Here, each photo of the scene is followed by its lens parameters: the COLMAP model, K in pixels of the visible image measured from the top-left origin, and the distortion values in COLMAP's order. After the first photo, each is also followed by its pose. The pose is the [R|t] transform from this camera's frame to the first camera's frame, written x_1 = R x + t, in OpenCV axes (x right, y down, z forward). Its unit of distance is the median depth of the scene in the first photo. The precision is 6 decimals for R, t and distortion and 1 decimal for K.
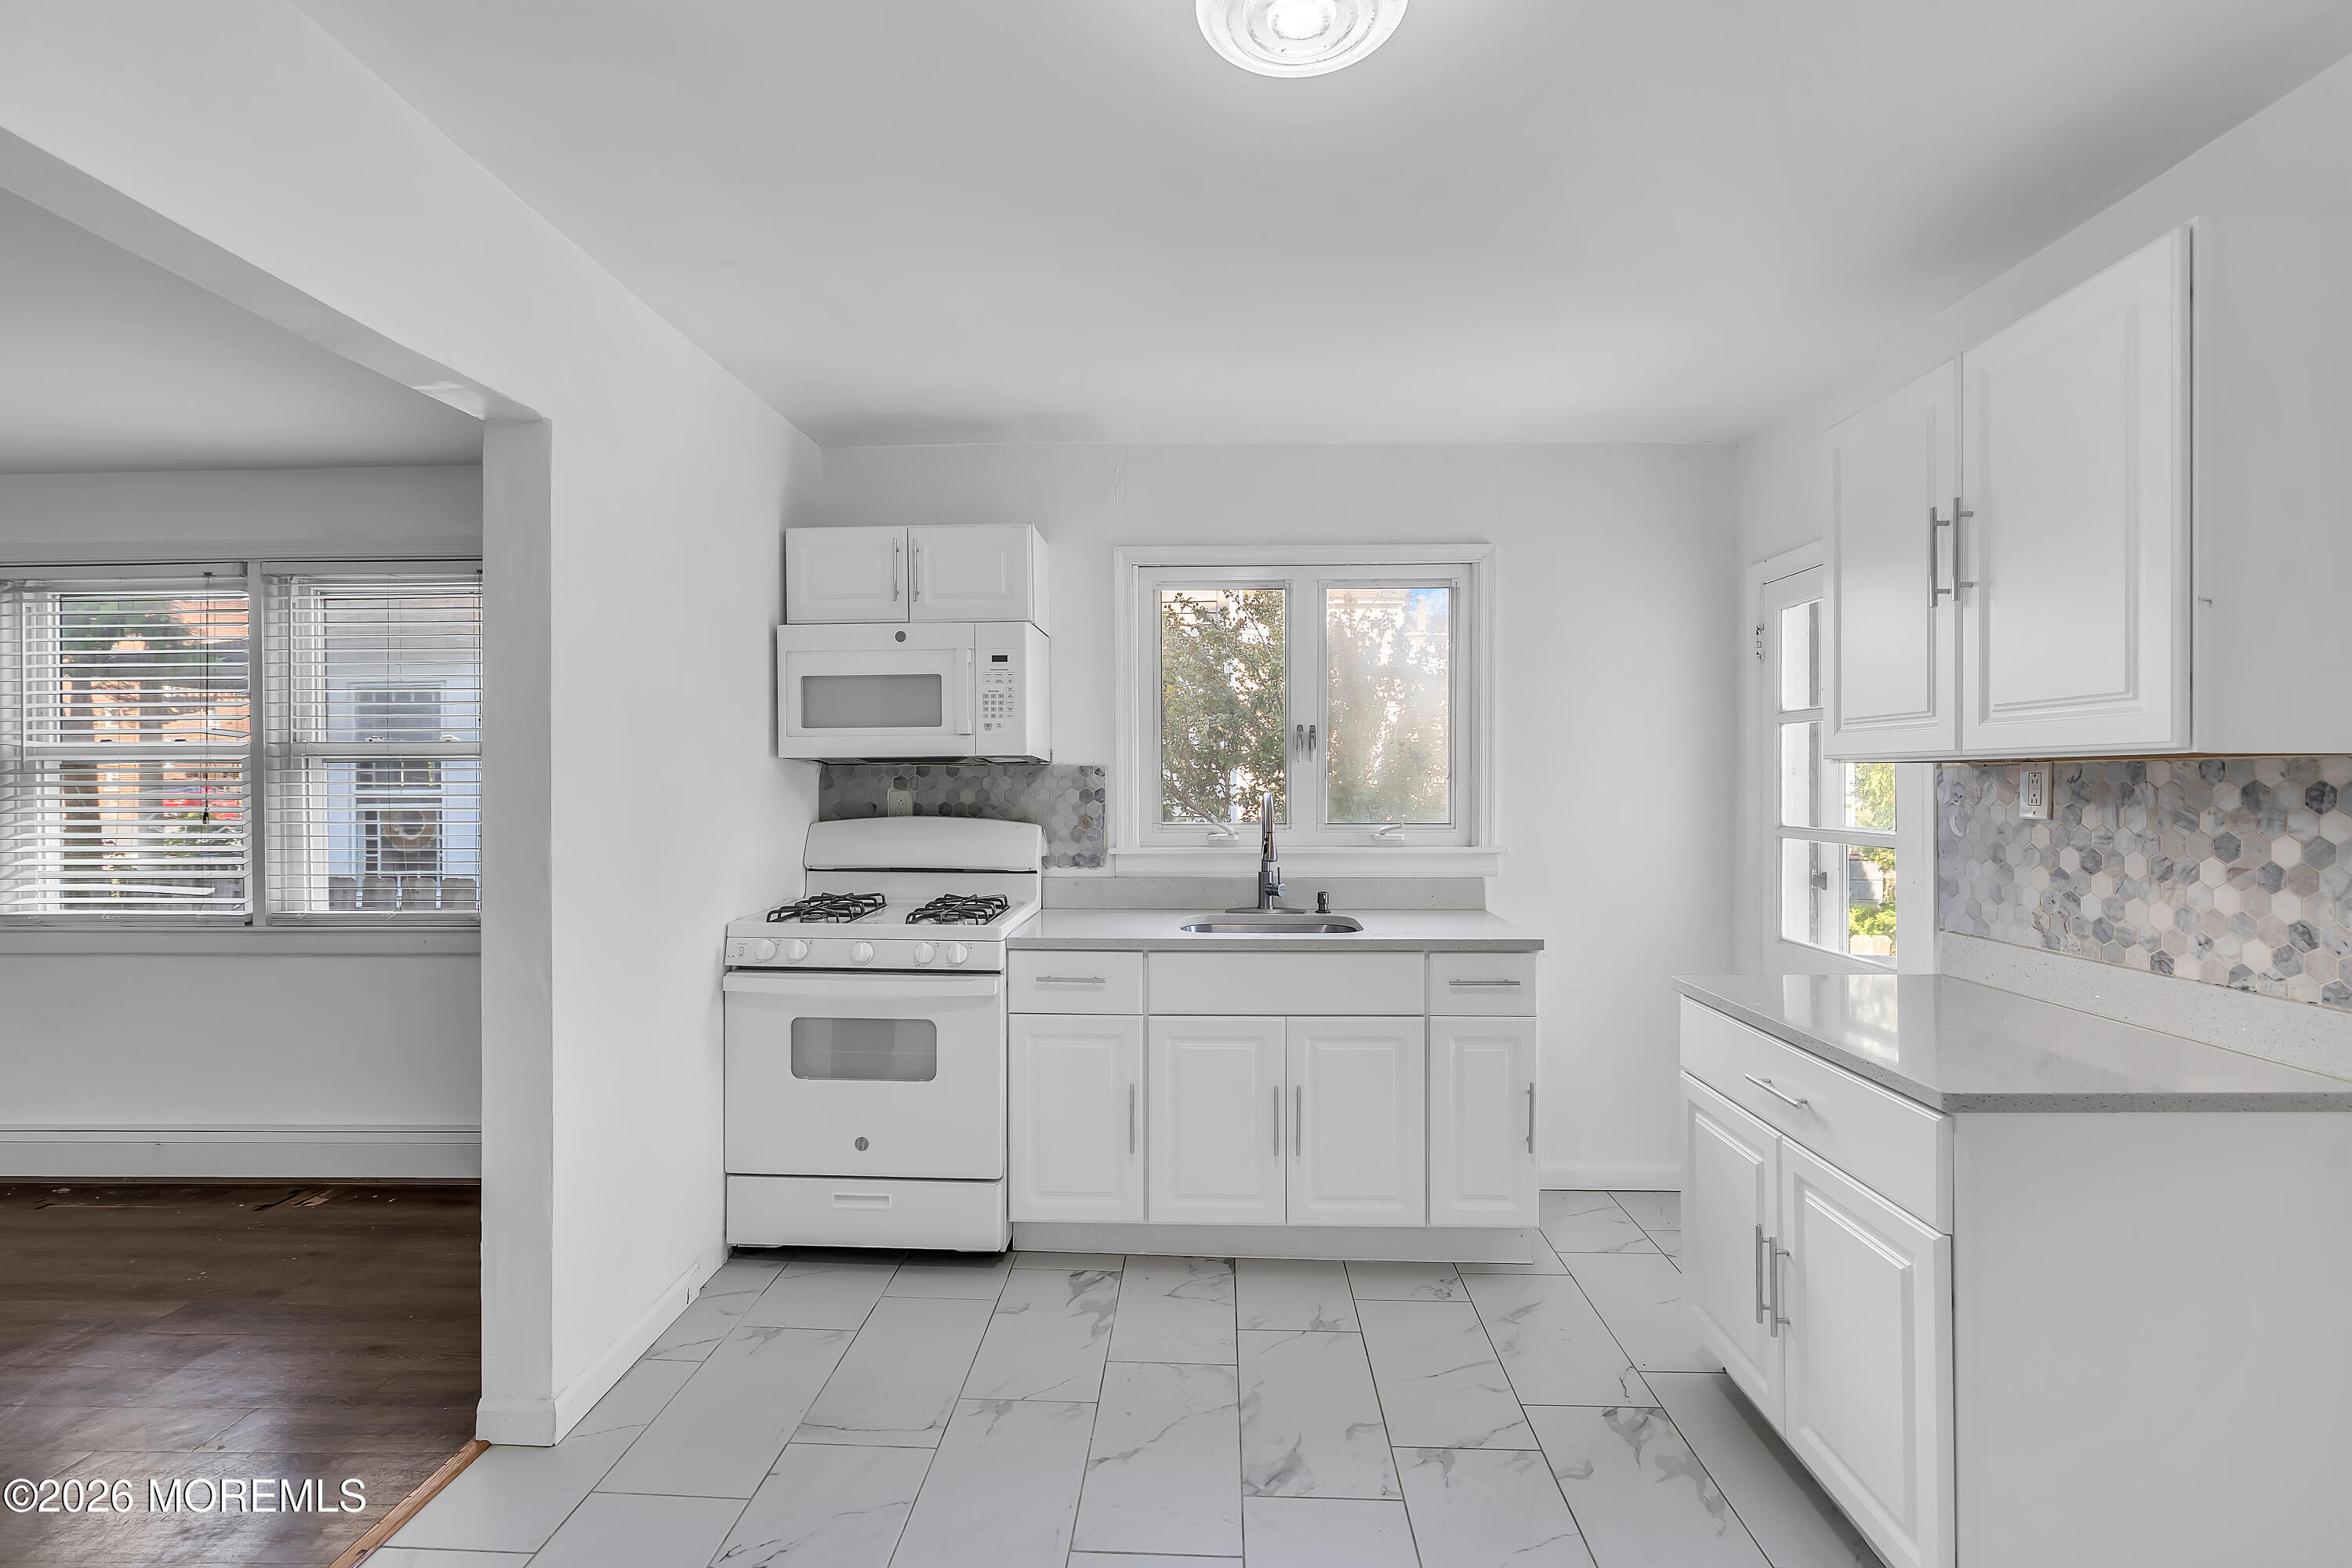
lens RADIAL K [[1073.8, 0, 1181.9], [0, 1073.8, 783.3], [0, 0, 1]] dist [-0.003449, 0.002302]
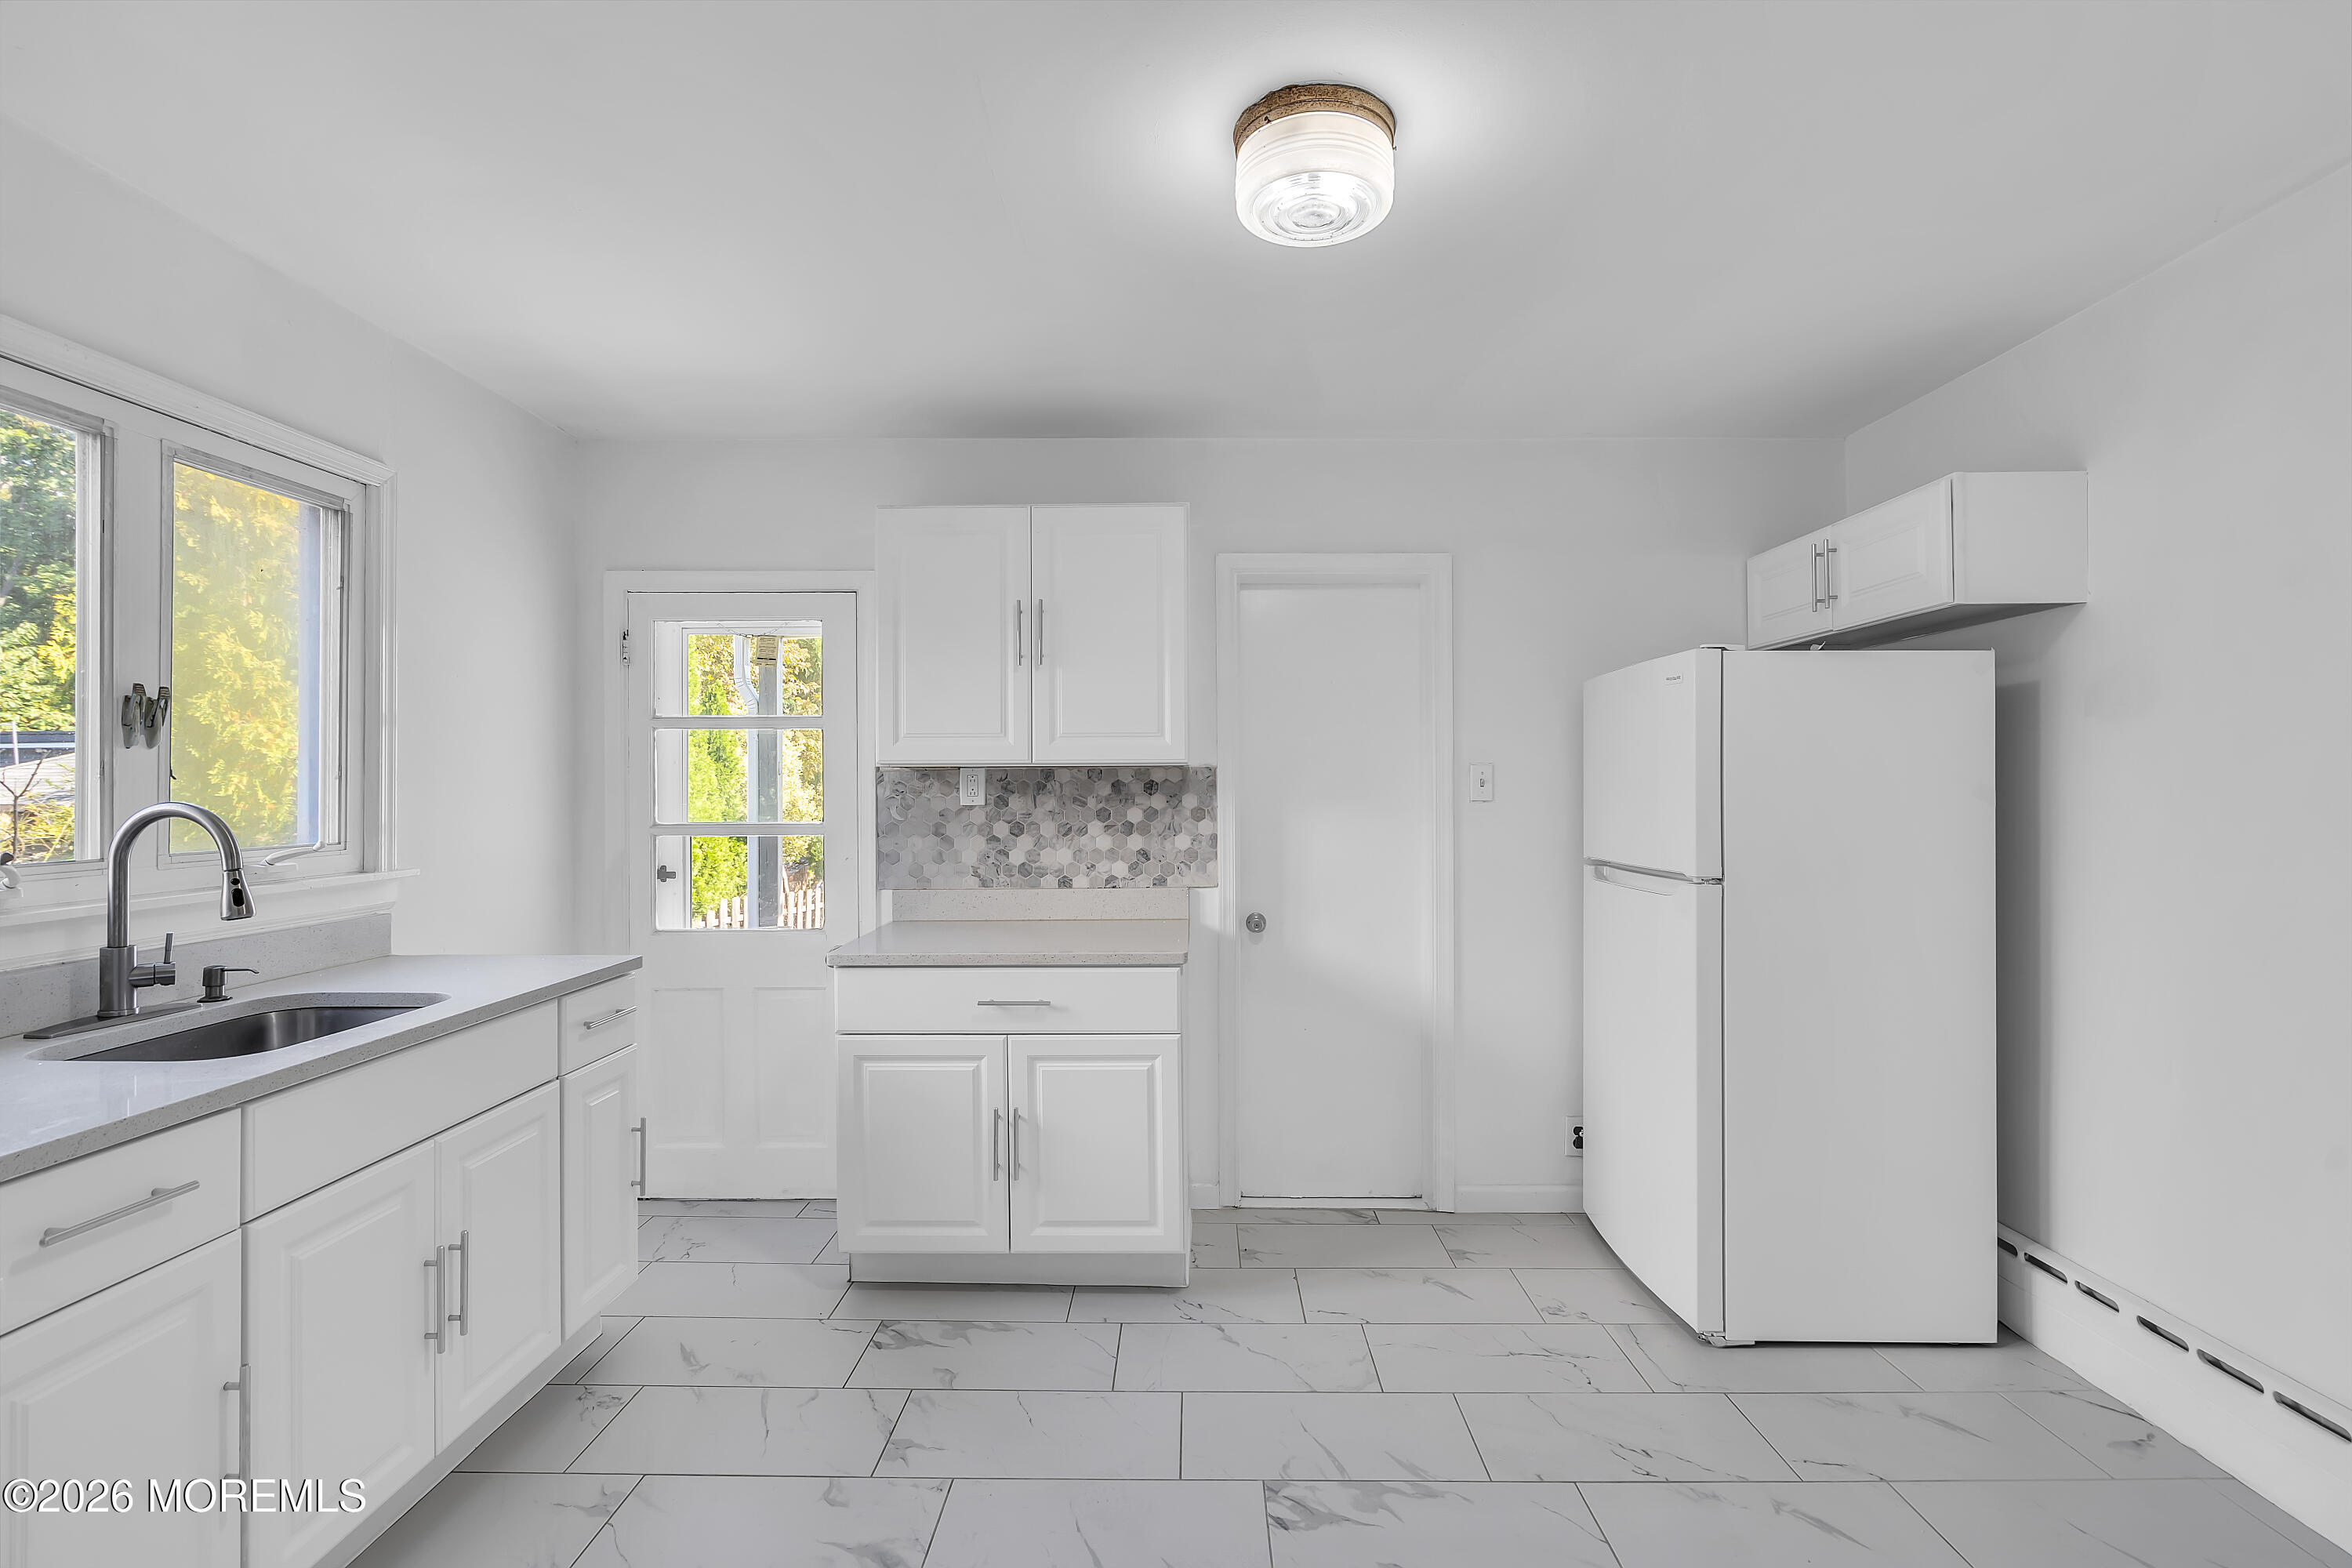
lens RADIAL K [[1073.8, 0, 1195.4], [0, 1073.8, 779.2], [0, 0, 1]] dist [-0.003449, 0.002302]
pose [[-0.035853, 0.002302, 0.999354, -0.577981], [0.006746, 0.999975, -0.002062, 0.000911], [-0.999334, 0.006667, -0.035868, 0.556394]]
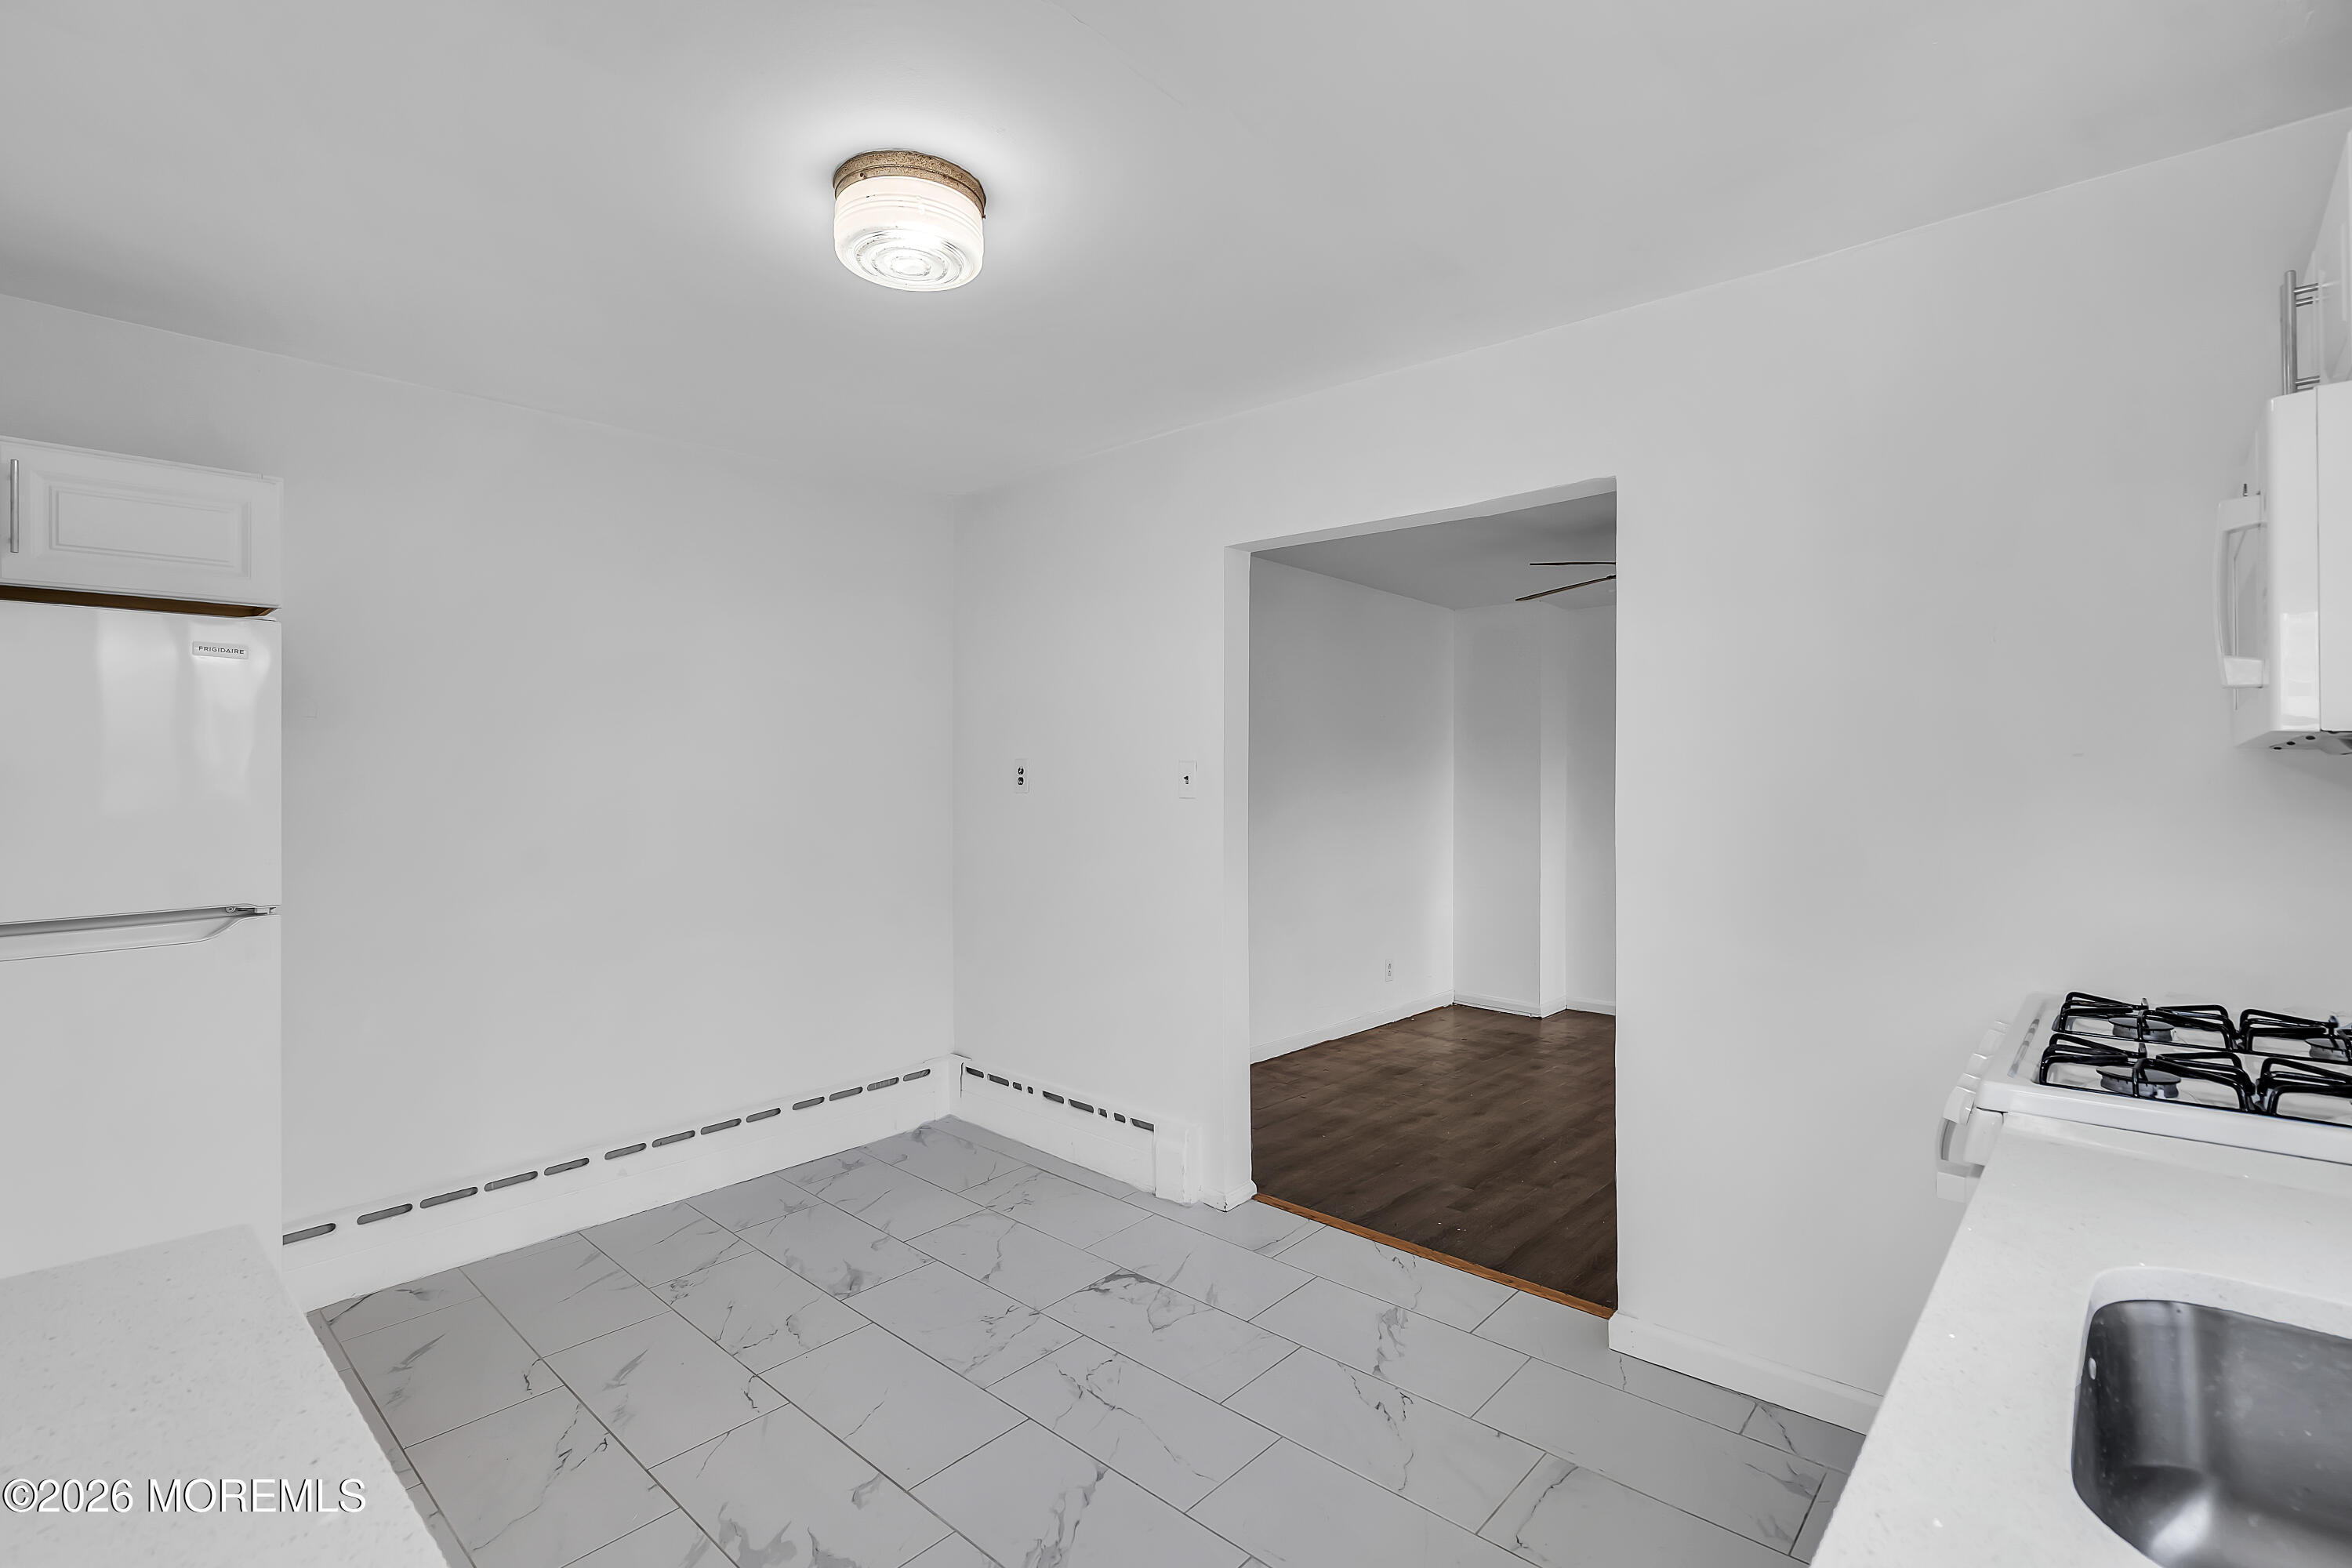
lens RADIAL K [[1073.8, 0, 1174.5], [0, 1073.8, 773.0], [0, 0, 1]] dist [-0.003449, 0.002302]
pose [[-0.649270, 0.001139, -0.760557, 0.452405], [-0.003298, 0.999985, 0.004313, -0.010250], [0.760551, 0.005309, -0.649256, 1.028047]]
